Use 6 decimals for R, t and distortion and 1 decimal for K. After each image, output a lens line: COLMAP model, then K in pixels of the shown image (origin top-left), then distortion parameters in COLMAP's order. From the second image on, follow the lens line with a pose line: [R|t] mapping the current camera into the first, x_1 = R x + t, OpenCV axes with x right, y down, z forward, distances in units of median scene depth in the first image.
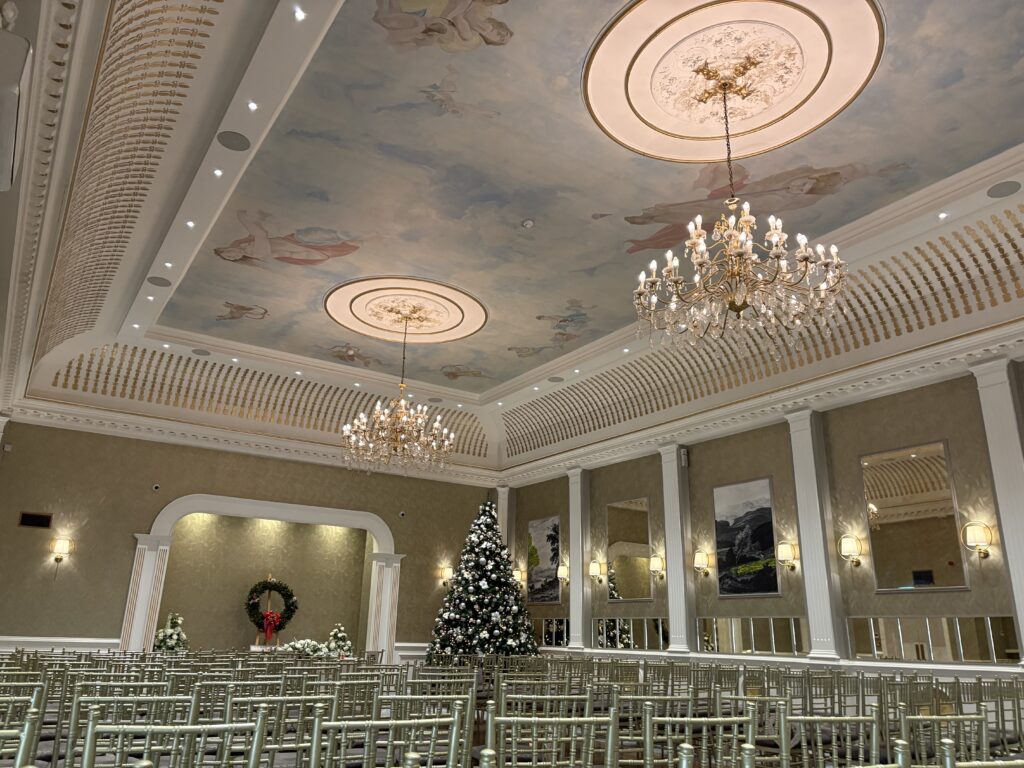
lens RADIAL K [[784.3, 0, 502.9], [0, 784.3, 376.7], [0, 0, 1]] dist [0.068307, -0.069033]
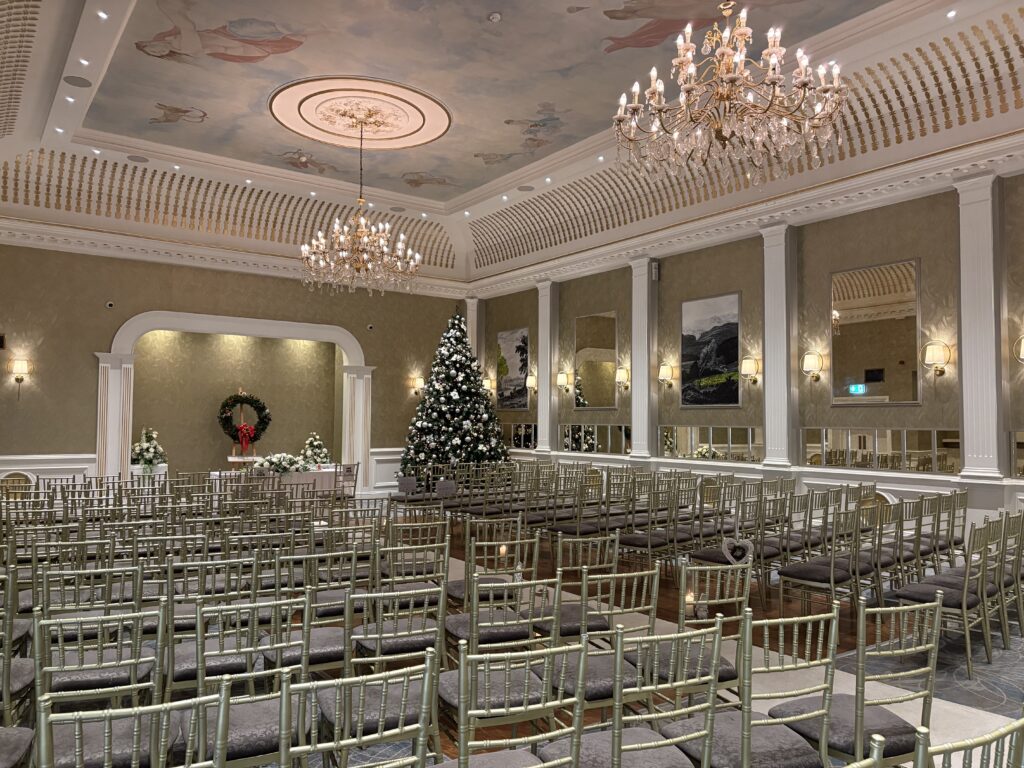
lens RADIAL K [[784.3, 0, 509.9], [0, 784.3, 389.7], [0, 0, 1]] dist [0.068307, -0.069033]
pose [[0.998794, -0.016413, 0.046264, 0.000792], [0.002990, 0.961041, 0.276388, -0.028760], [-0.048998, -0.275917, 0.959932, 0.024178]]
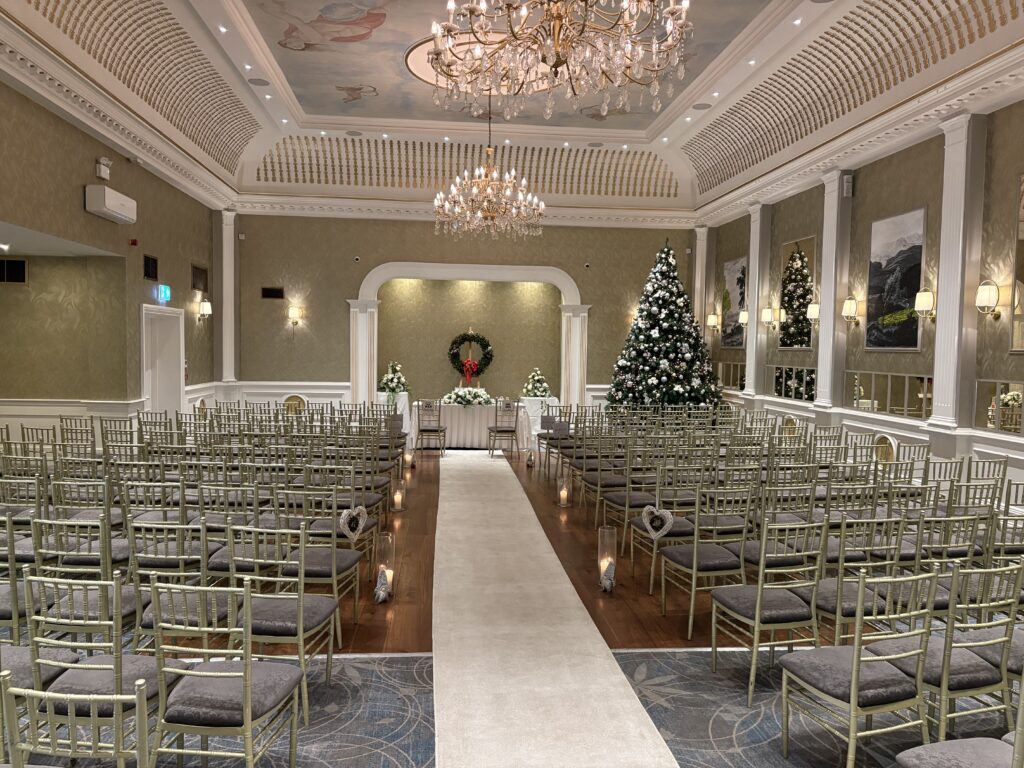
lens RADIAL K [[784.3, 0, 505.3], [0, 784.3, 383.2], [0, 0, 1]] dist [0.068307, -0.069033]
pose [[0.884544, 0.011608, -0.466312, 0.314107], [0.153365, 0.936874, 0.314240, -0.020110], [0.440523, -0.349475, 0.826926, 0.089585]]
